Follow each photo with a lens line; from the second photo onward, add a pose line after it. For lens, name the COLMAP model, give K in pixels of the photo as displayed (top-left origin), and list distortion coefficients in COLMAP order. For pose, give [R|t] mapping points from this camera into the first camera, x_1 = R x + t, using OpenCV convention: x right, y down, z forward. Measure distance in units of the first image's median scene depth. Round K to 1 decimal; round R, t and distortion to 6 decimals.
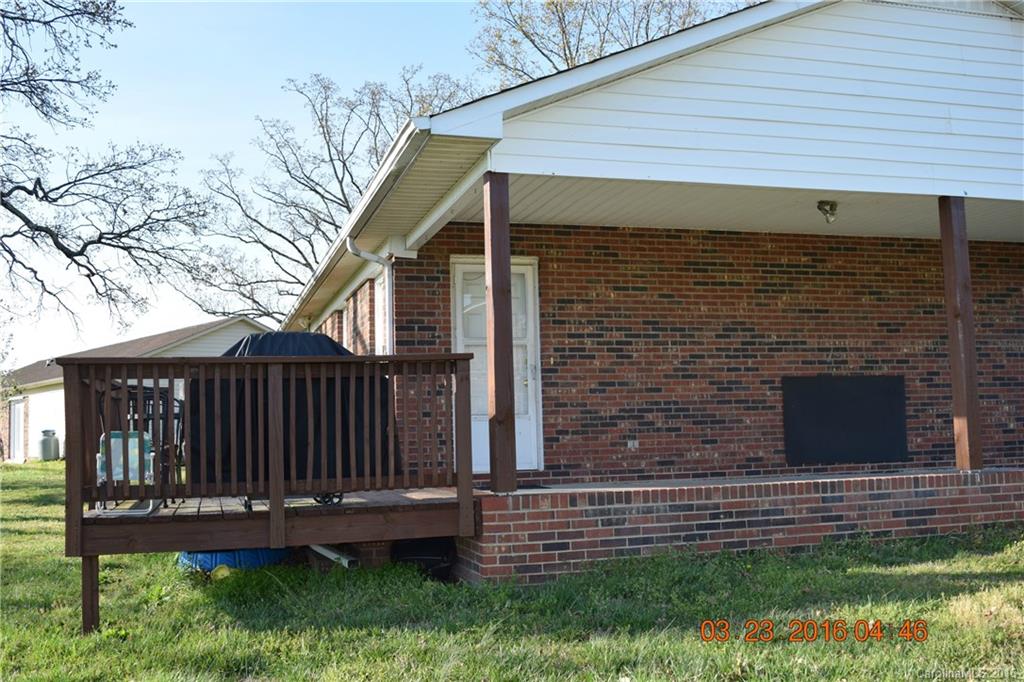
lens RADIAL K [[1034.5, 0, 512.0], [0, 1034.5, 341.0], [0, 0, 1]] dist [-0.068302, 0.004978]
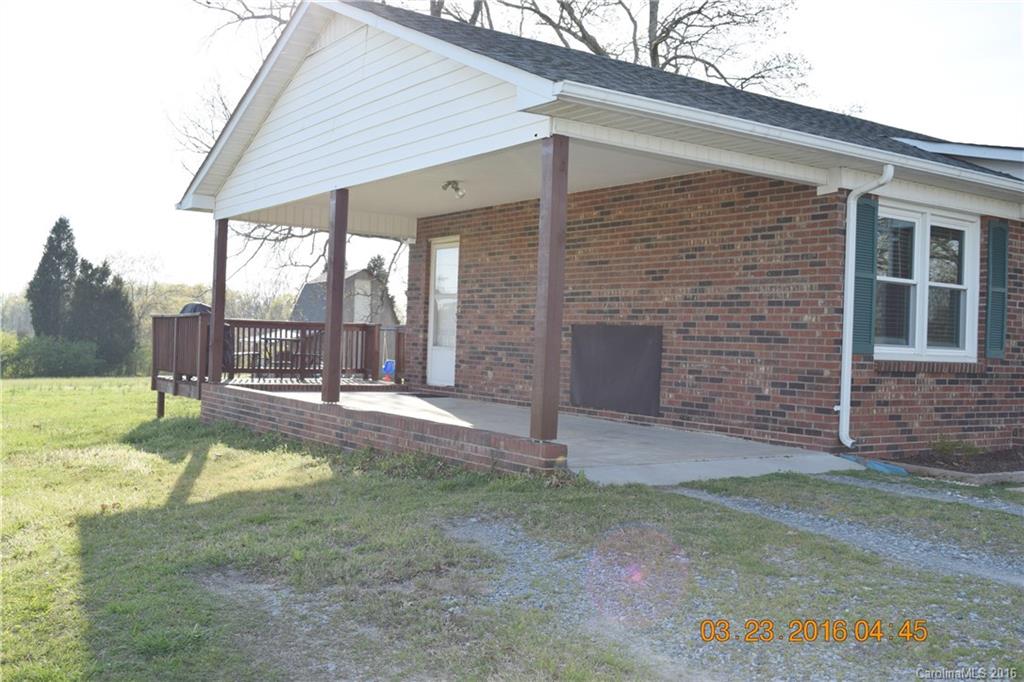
lens RADIAL K [[1034.5, 0, 512.0], [0, 1034.5, 341.0], [0, 0, 1]] dist [-0.068302, 0.004978]
pose [[0.295943, 0.036997, -0.954489, 1.246613], [0.040835, 0.997846, 0.051339, -0.006897], [0.954333, -0.054169, 0.293794, 0.587651]]
